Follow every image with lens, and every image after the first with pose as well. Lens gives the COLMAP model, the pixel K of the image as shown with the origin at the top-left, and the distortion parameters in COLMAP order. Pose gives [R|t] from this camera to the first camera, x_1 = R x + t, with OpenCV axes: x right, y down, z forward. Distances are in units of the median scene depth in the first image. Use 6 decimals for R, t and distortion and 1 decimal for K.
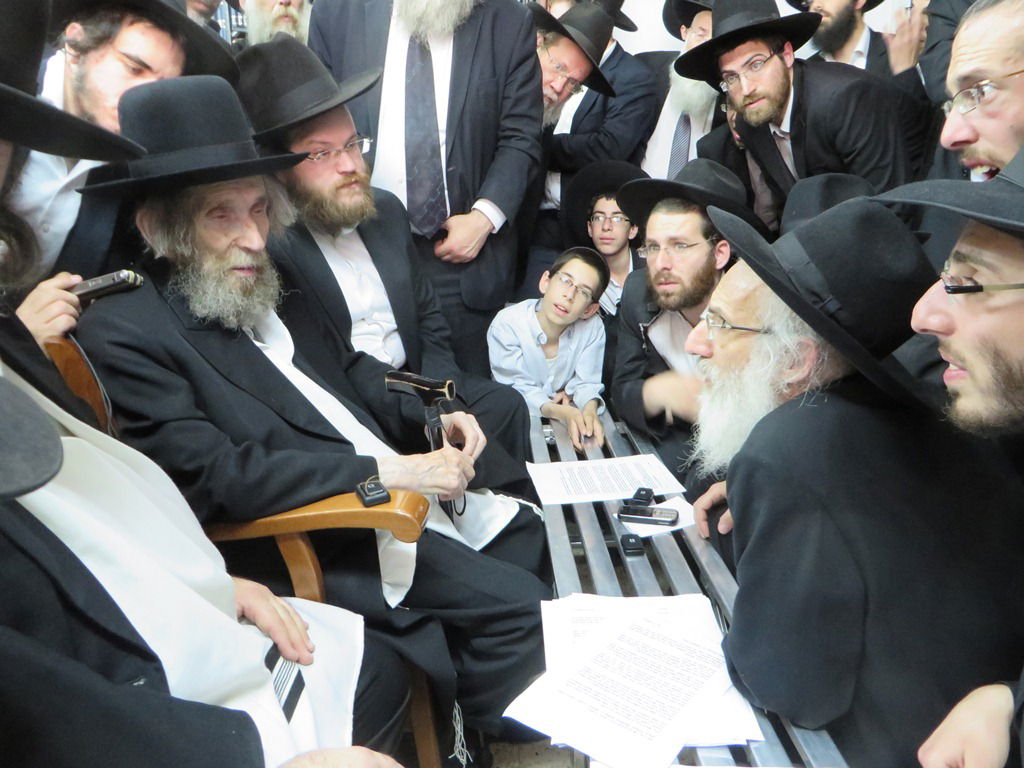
lens RADIAL K [[754.9, 0, 512.0], [0, 754.9, 384.0], [0, 0, 1]] dist [0.001464, -0.001439]
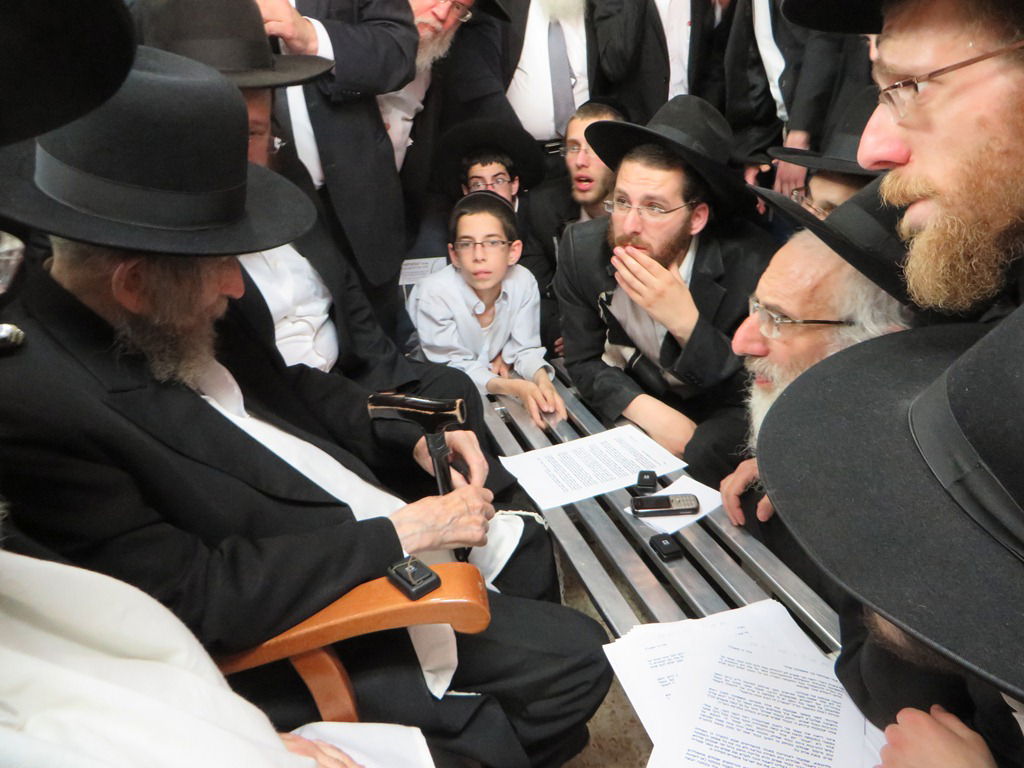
lens RADIAL K [[754.9, 0, 512.0], [0, 754.9, 384.0], [0, 0, 1]] dist [0.001464, -0.001439]
pose [[0.970021, -0.141372, 0.197670, -0.146177], [0.121763, 0.986653, 0.108122, -0.083897], [-0.210318, -0.080811, 0.974287, 0.169548]]
